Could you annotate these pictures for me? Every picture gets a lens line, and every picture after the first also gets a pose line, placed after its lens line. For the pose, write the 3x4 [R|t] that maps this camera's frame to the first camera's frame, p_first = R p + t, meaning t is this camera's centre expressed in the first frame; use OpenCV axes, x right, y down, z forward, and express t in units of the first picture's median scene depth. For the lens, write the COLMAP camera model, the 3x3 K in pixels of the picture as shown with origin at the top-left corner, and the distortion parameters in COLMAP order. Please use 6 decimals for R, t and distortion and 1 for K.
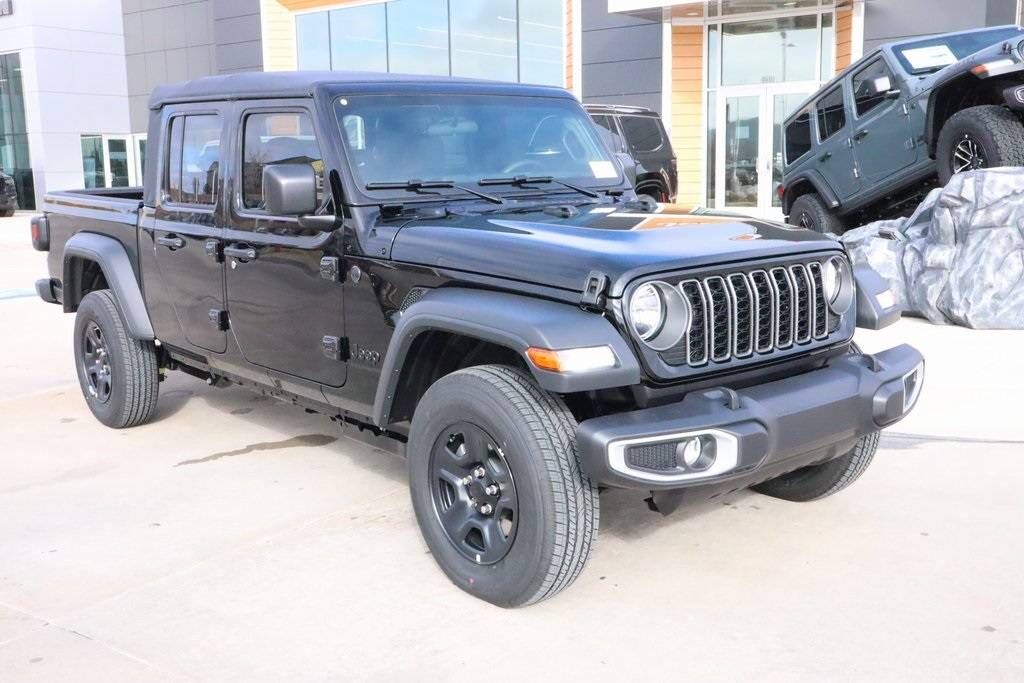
lens RADIAL K [[1135.2, 0, 514.5], [0, 1135.2, 355.9], [0, 0, 1]] dist [0.008464, -0.005830]
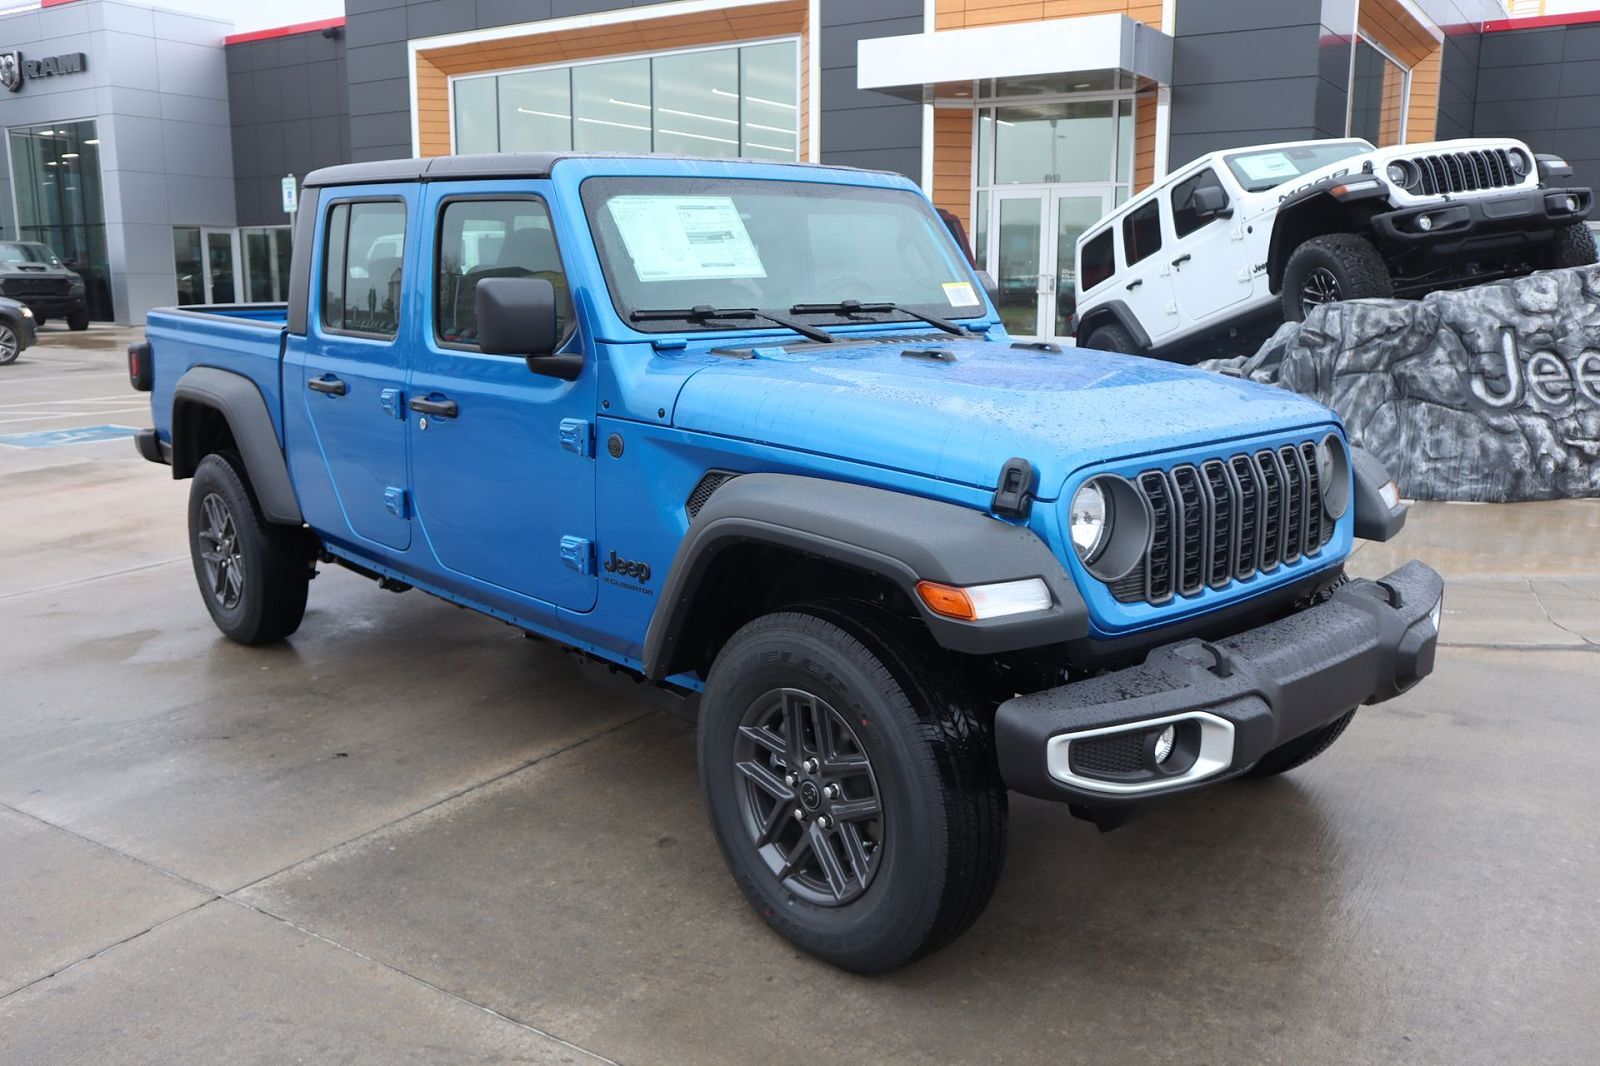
lens RADIAL K [[1405.6, 0, 800.0], [0, 1405.6, 533.0], [0, 0, 1]] dist [-0.002156, 0.002632]
pose [[0.999109, 0.013525, 0.039983, -0.055150], [-0.013945, 0.999850, 0.010244, -0.026766], [-0.039838, -0.010793, 0.999148, 0.150845]]
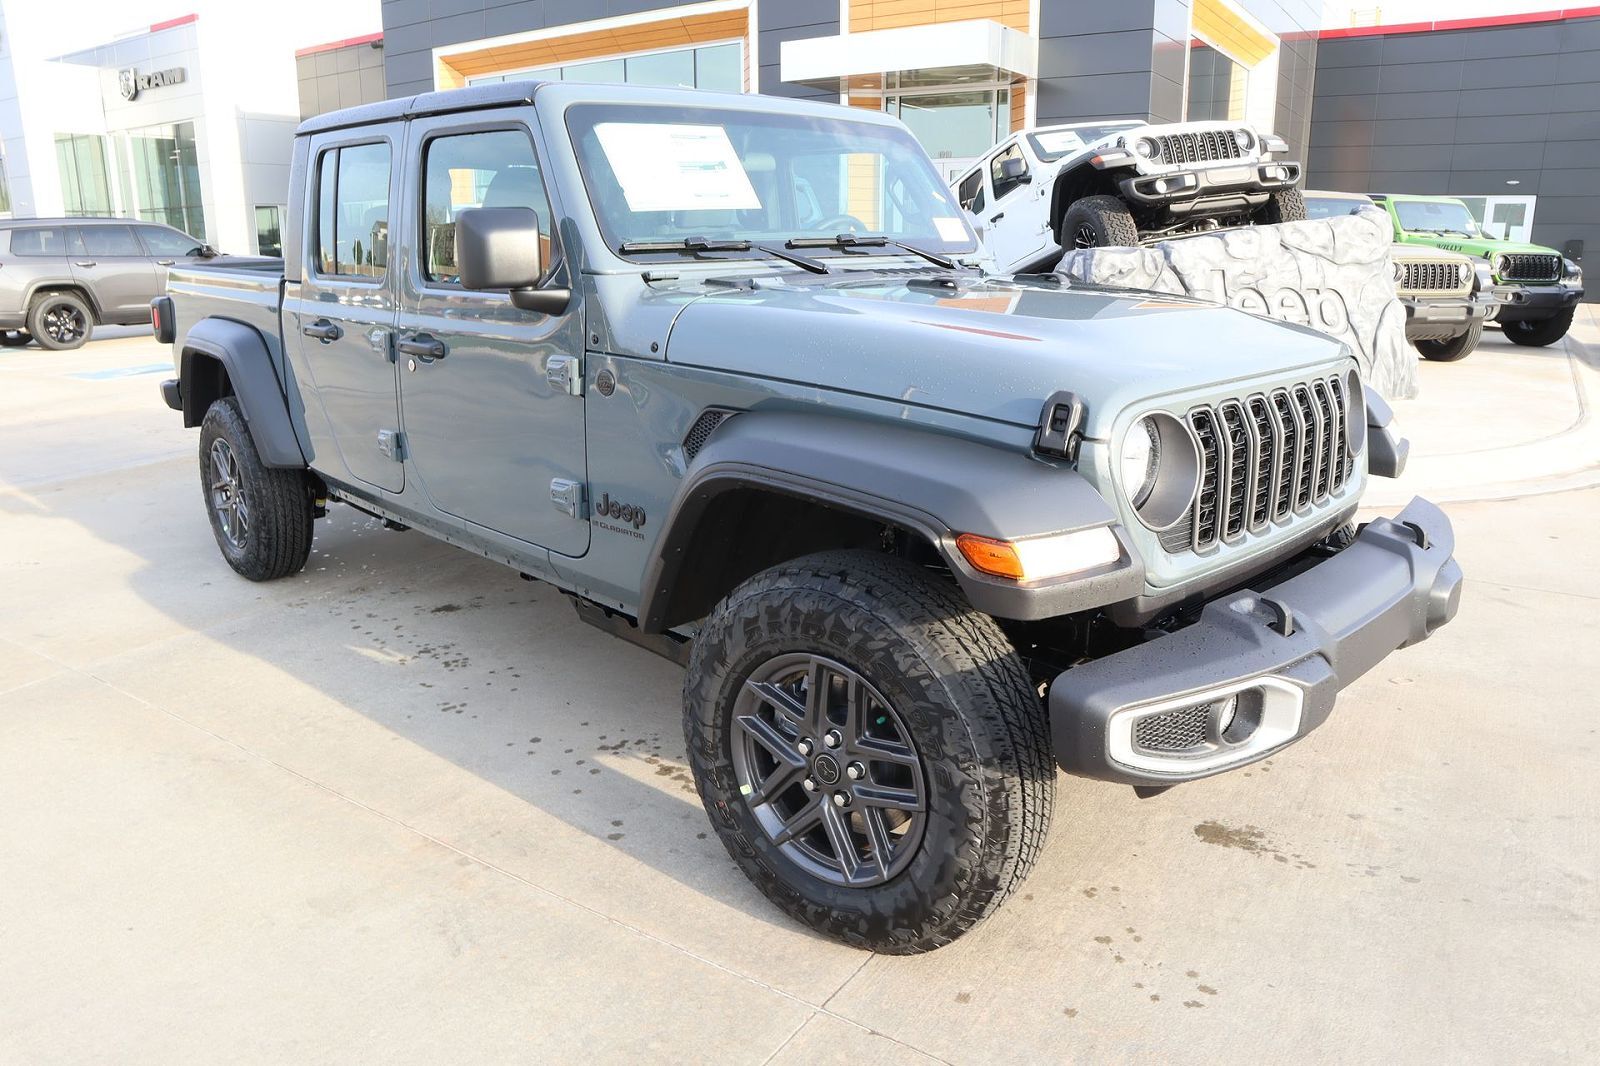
lens RADIAL K [[1179.7, 0, 777.0], [0, 1179.7, 571.9], [0, 0, 1]] dist [-0.080191, 0.001025]
pose [[0.998580, 0.000490, 0.053276, -0.068781], [-0.005861, 0.994900, 0.100697, -0.029975], [-0.052955, -0.100866, 0.993490, 0.293119]]
